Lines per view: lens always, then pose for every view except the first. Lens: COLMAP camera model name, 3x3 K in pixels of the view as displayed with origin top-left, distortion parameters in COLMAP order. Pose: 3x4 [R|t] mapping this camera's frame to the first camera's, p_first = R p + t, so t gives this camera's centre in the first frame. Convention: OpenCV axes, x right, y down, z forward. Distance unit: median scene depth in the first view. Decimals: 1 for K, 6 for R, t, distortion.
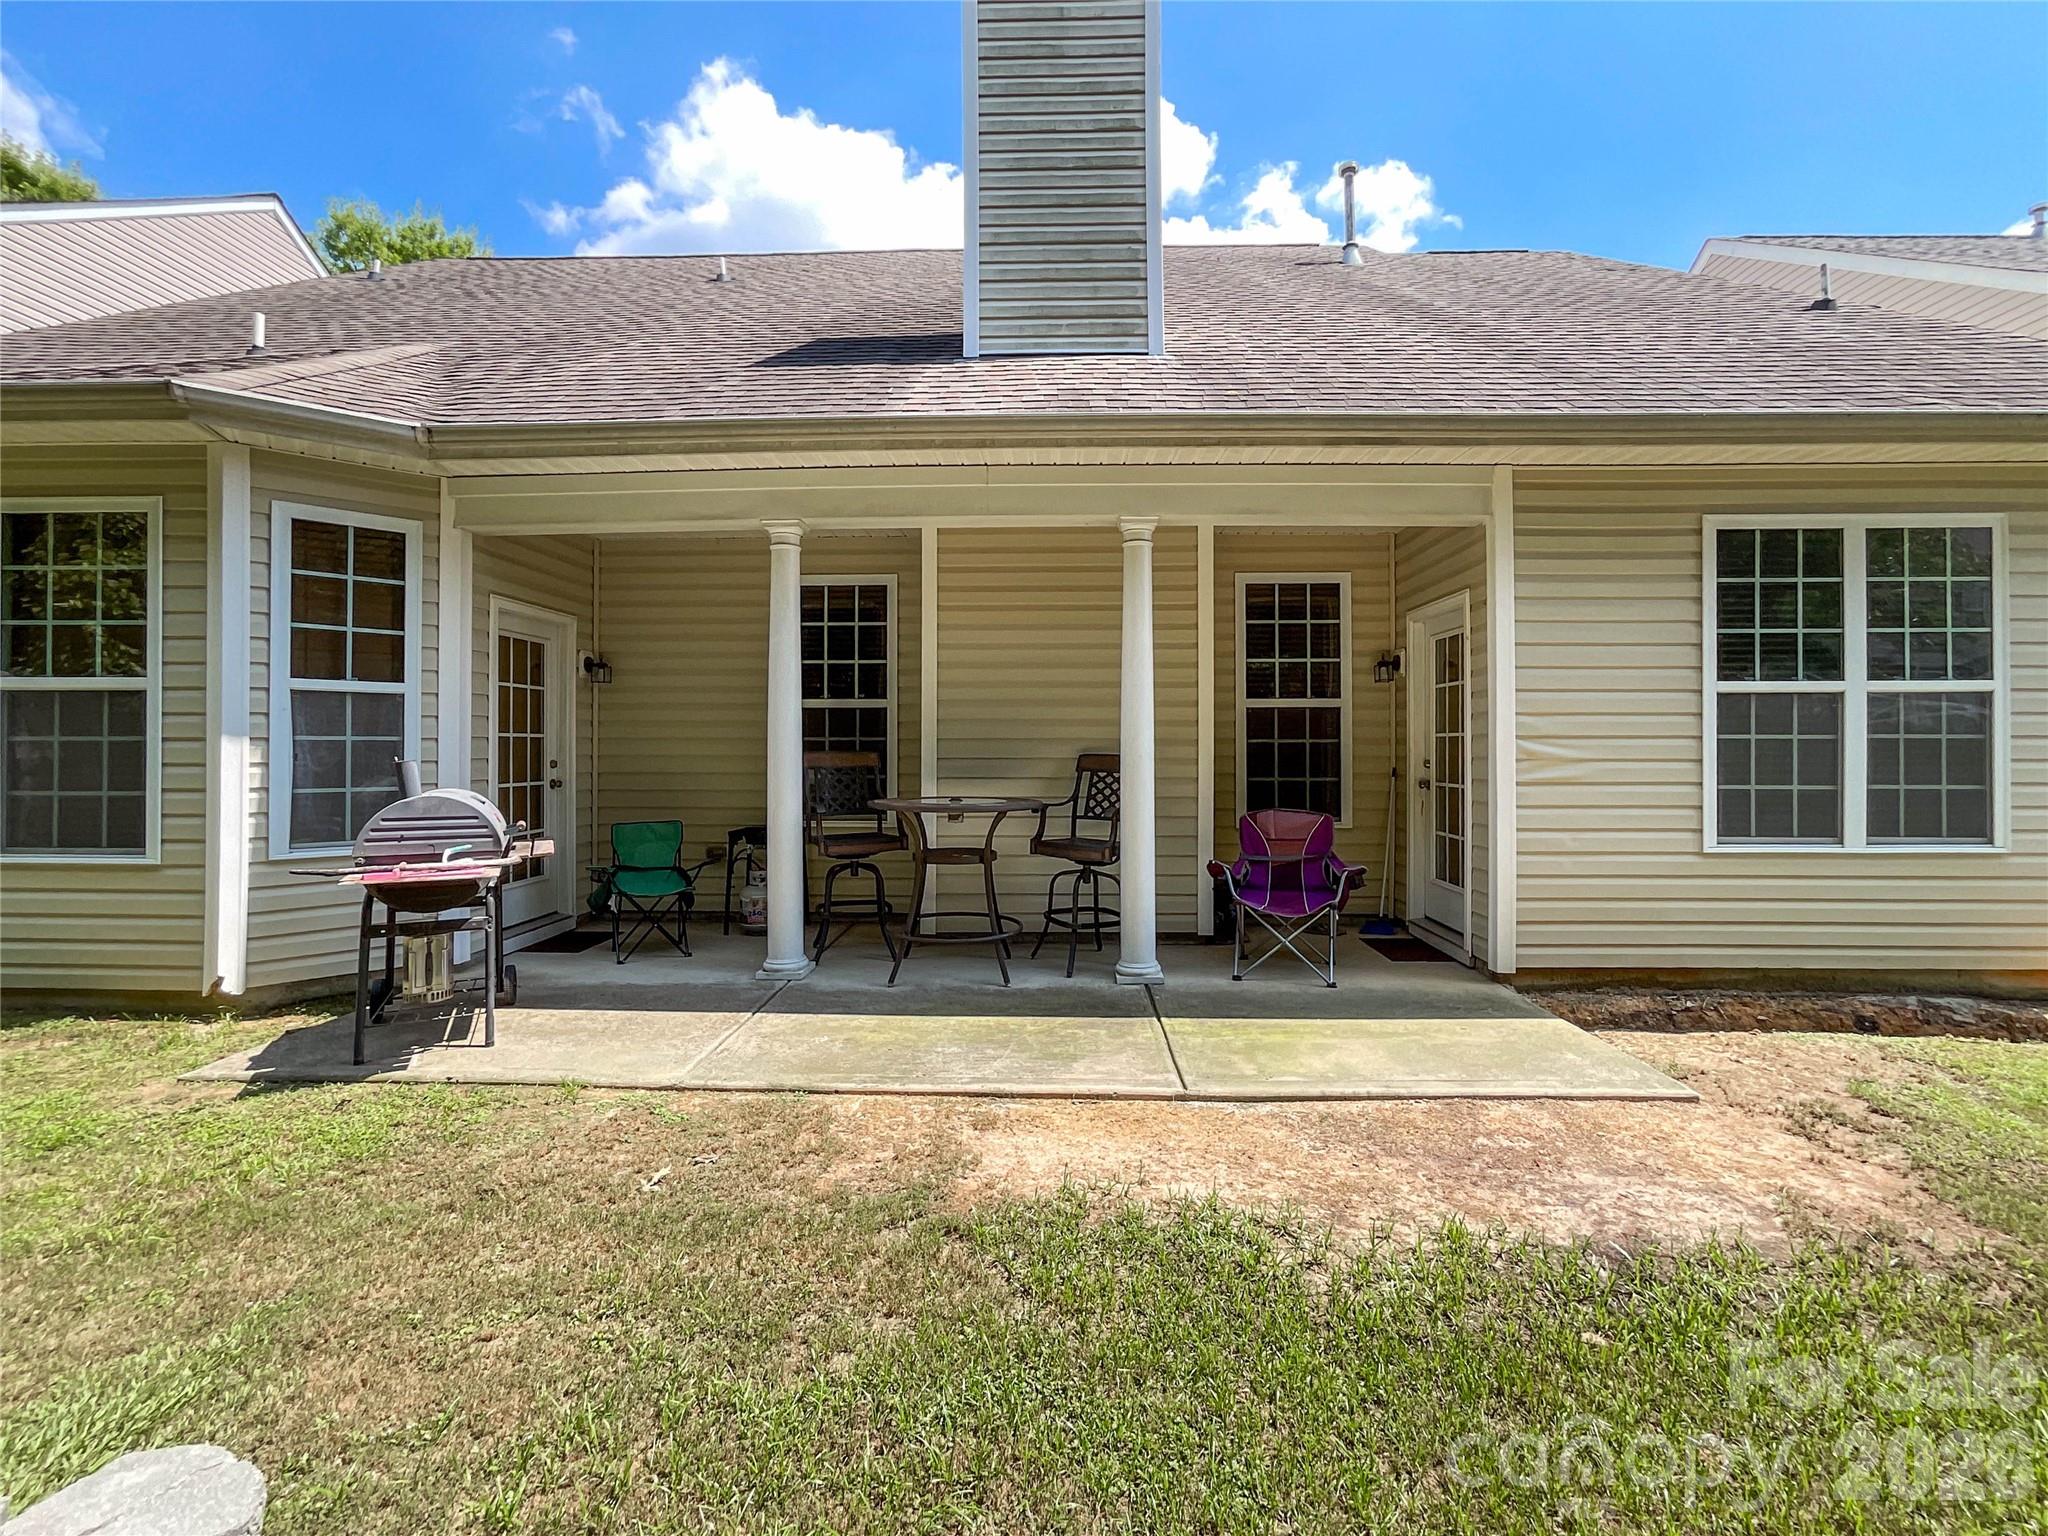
lens RADIAL K [[850.9, 0, 1027.2], [0, 850.9, 736.2], [0, 0, 1]] dist [0.002692, 0.000351]
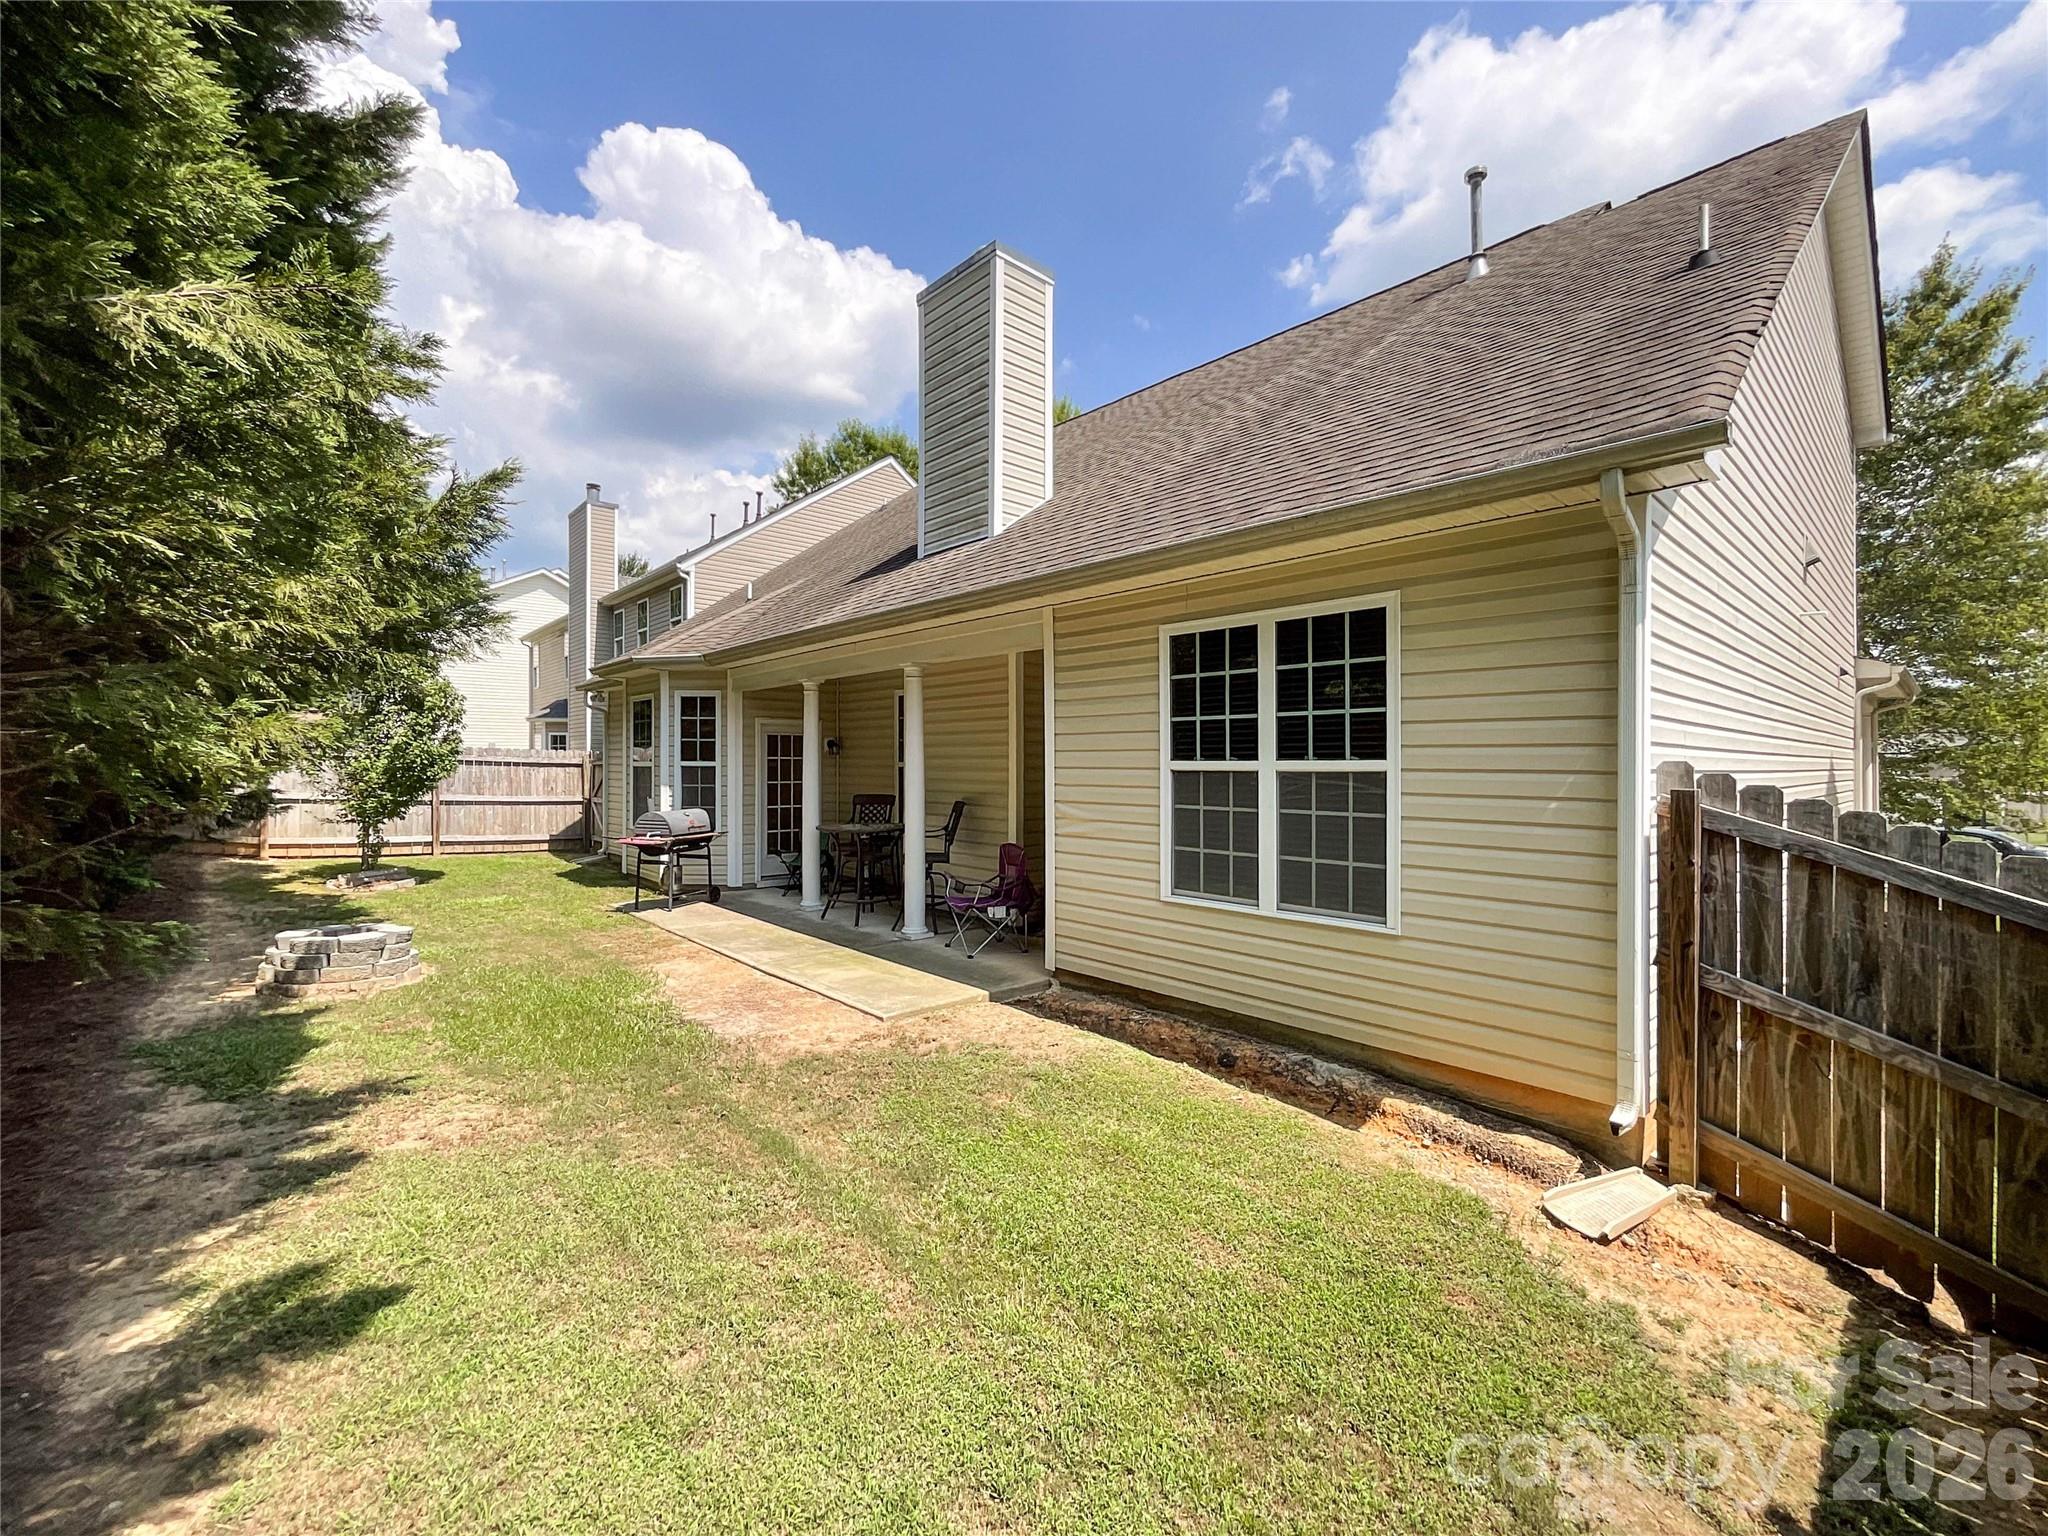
lens RADIAL K [[818.4, 0, 1024.0], [0, 818.4, 768.0], [0, 0, 1]] dist [-0.005534, 0.000146]
pose [[0.707970, 0.004281, -0.706230, 1.497193], [0.007601, 0.999878, 0.013681, -0.072280], [0.706202, -0.015054, 0.707850, 0.022533]]
